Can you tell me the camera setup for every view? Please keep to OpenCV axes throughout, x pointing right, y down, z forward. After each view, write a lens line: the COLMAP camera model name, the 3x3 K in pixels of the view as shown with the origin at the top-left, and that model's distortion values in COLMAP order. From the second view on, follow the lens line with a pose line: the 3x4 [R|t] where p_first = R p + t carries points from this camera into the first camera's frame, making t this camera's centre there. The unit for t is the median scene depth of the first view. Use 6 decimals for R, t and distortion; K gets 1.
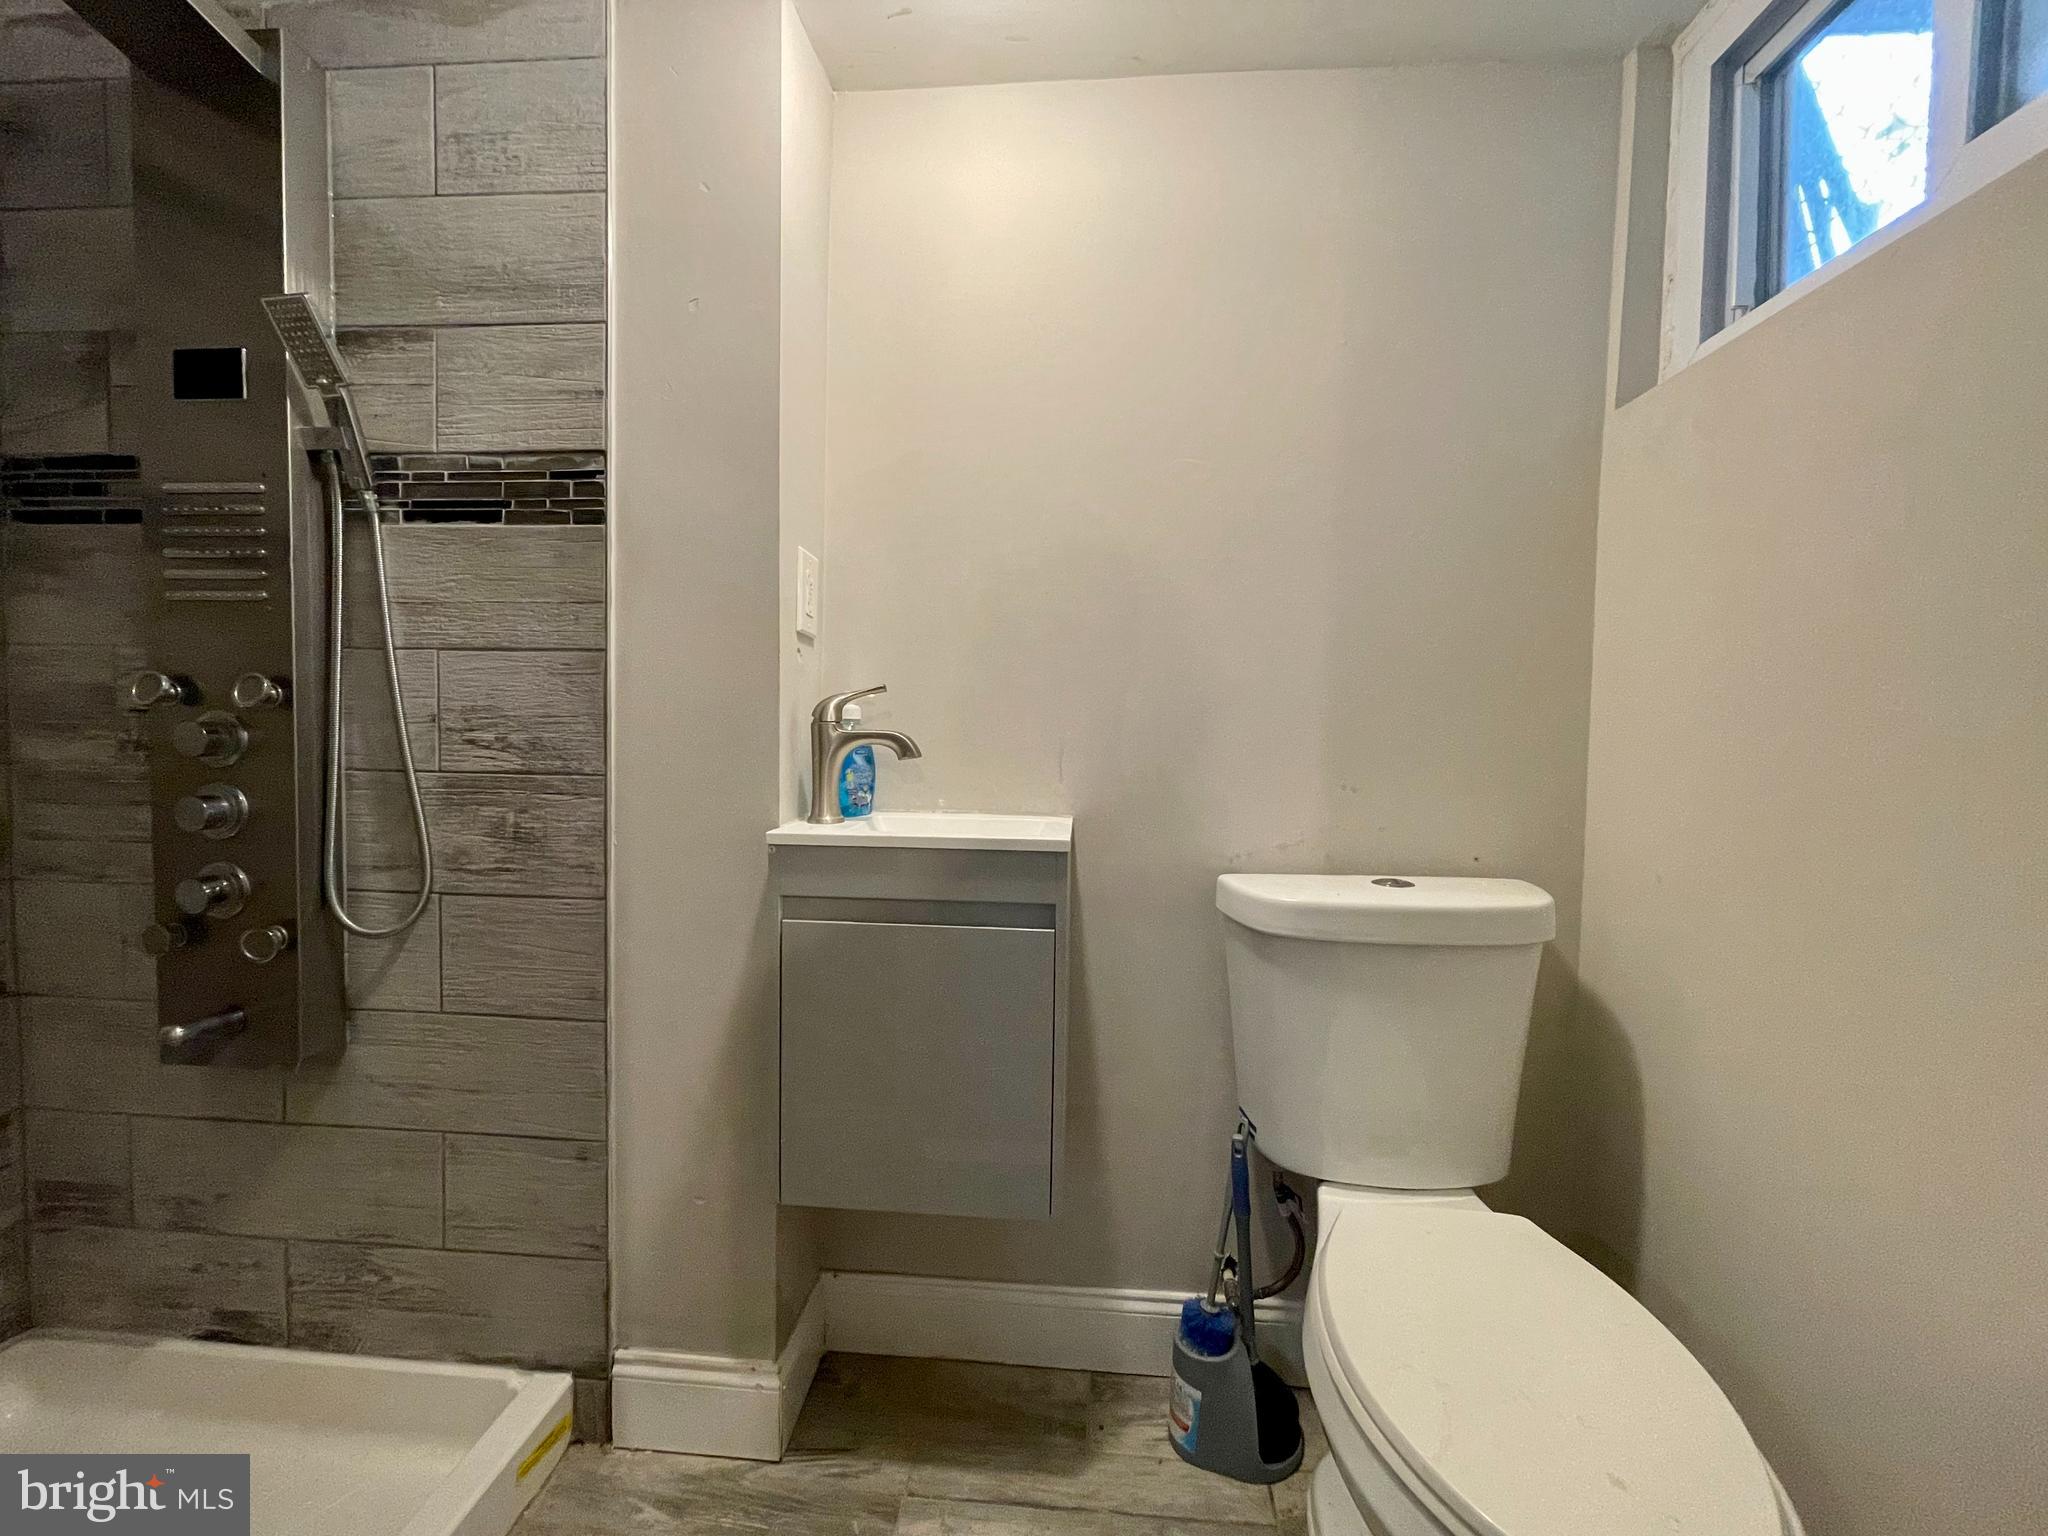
lens RADIAL K [[827.2, 0, 1033.2], [0, 827.2, 765.2], [0, 0, 1]] dist [0.002306, -0.000619]
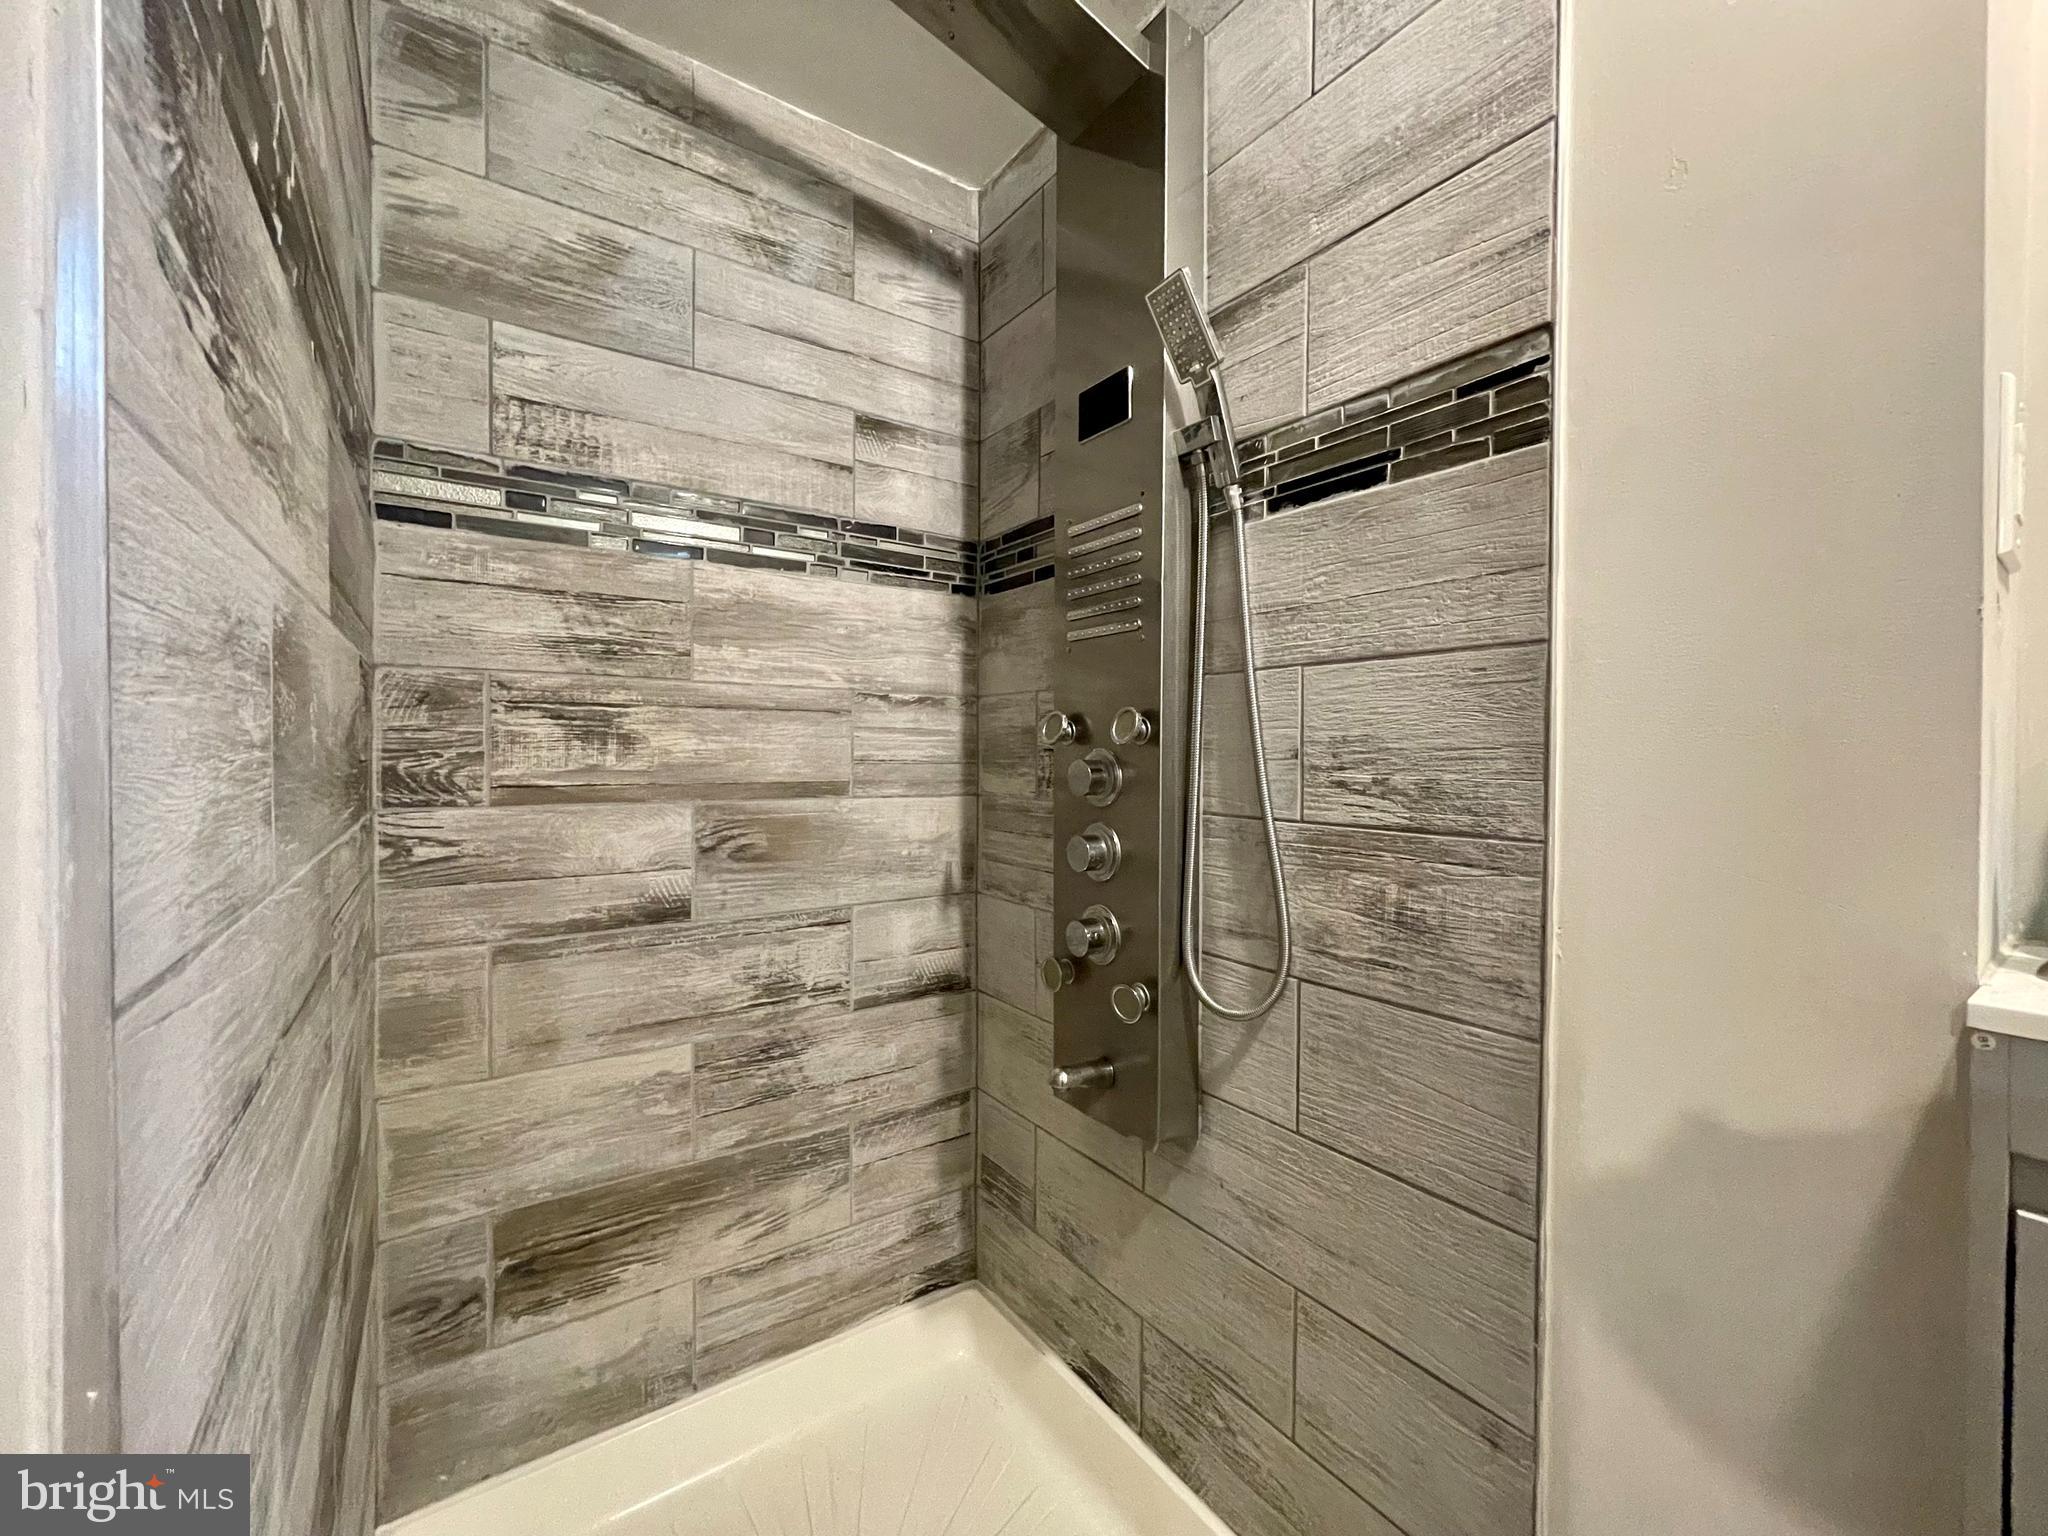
lens RADIAL K [[827.2, 0, 1017.7], [0, 827.2, 762.0], [0, 0, 1]] dist [0.002306, -0.000619]
pose [[0.633002, -0.003969, -0.774140, -0.285840], [-0.026177, 0.999305, -0.026527, -0.020946], [0.773708, 0.037056, 0.632458, 0.301722]]
